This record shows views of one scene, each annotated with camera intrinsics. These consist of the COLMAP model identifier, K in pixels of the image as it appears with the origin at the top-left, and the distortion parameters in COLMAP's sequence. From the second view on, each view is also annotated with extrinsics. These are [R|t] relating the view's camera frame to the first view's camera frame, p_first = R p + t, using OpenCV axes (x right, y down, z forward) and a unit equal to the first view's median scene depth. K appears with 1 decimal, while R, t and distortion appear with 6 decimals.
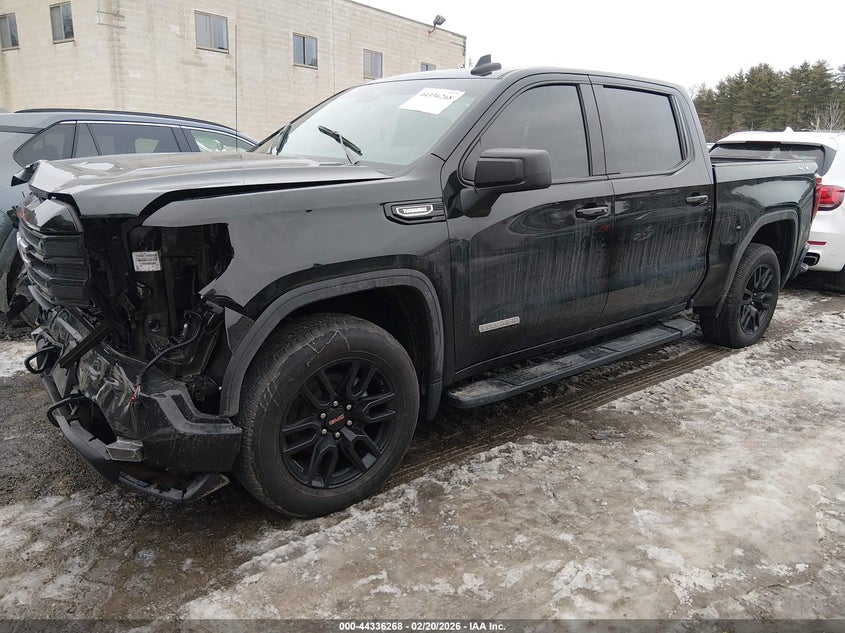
lens RADIAL K [[630.1, 0, 422.5], [0, 630.1, 316.5], [0, 0, 1]] dist [-0.005531, -0.002778]
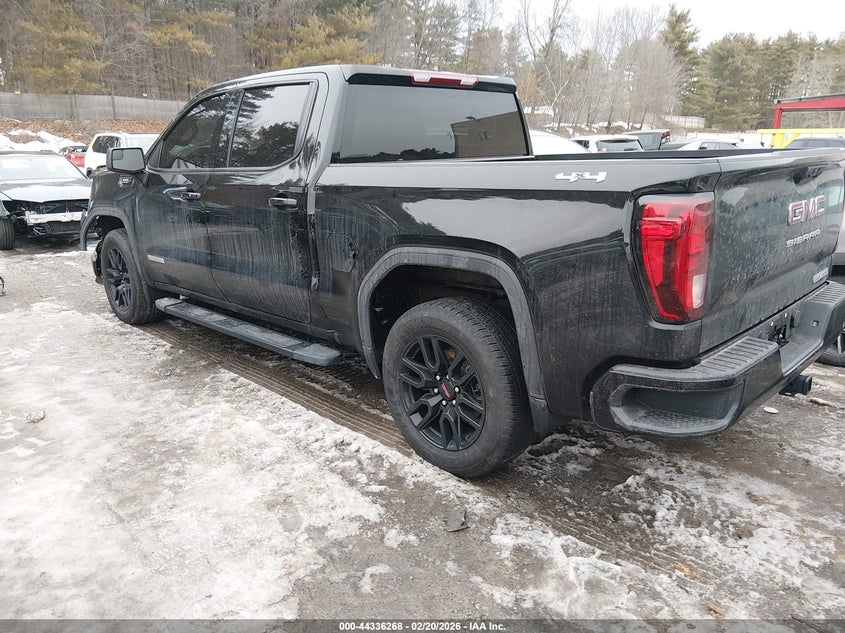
lens RADIAL K [[630.1, 0, 422.5], [0, 630.1, 316.5], [0, 0, 1]] dist [-0.005531, -0.002778]
pose [[0.105995, 0.248995, -0.962687, 1.300173], [-0.236187, 0.946739, 0.218865, -0.265756], [0.965909, 0.204176, 0.159158, 1.056358]]
